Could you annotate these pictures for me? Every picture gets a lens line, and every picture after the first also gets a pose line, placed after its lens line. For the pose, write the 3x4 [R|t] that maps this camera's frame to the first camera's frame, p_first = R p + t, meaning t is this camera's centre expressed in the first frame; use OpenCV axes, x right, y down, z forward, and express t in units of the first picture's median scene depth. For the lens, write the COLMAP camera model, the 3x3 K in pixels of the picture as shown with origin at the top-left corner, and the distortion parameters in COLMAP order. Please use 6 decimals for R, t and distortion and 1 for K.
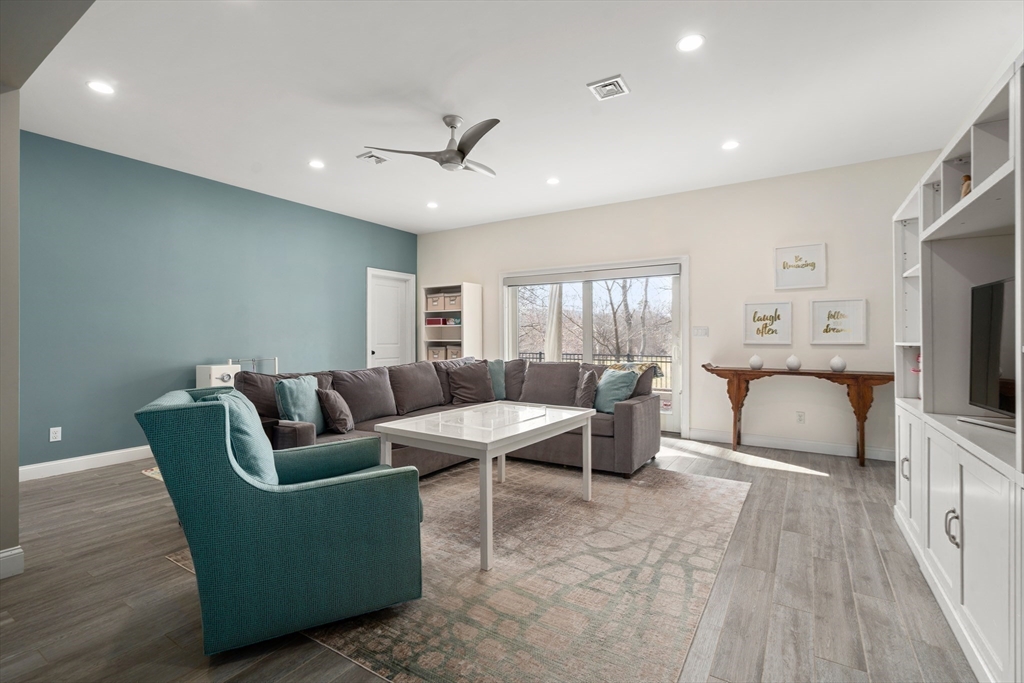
lens RADIAL K [[464.3, 0, 505.7], [0, 464.3, 343.9], [0, 0, 1]] dist [-0.001099, -0.000191]
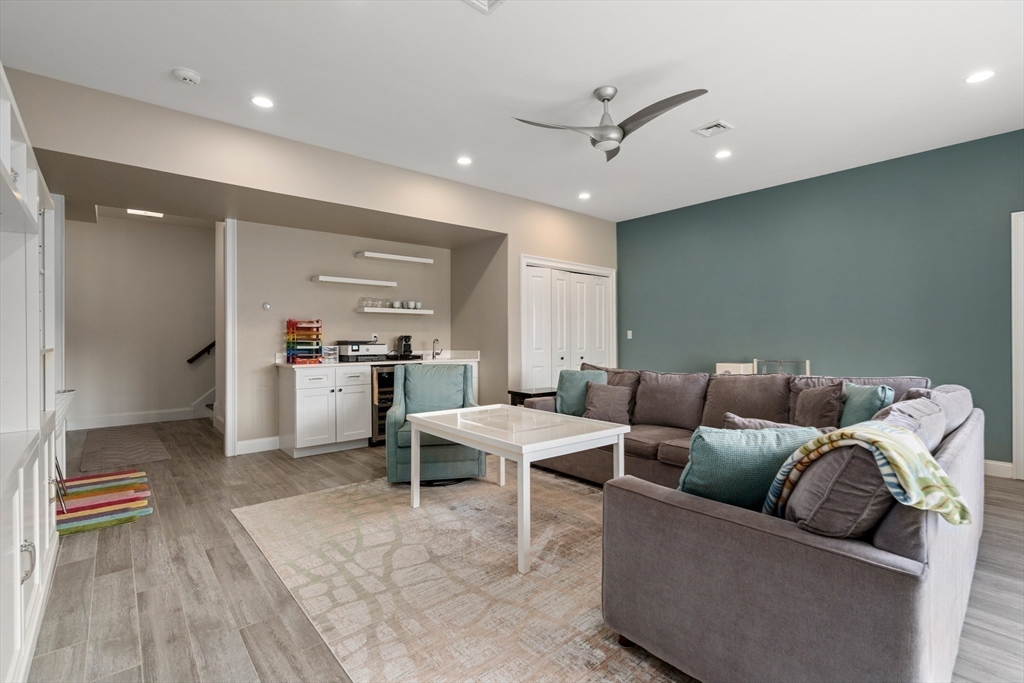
lens RADIAL K [[464.3, 0, 505.7], [0, 464.3, 343.9], [0, 0, 1]] dist [-0.001099, -0.000191]
pose [[-0.292275, 0.014506, -0.956224, 1.244443], [-0.006579, 0.999831, 0.017179, -0.028893], [0.956312, 0.011312, -0.292130, 1.720041]]
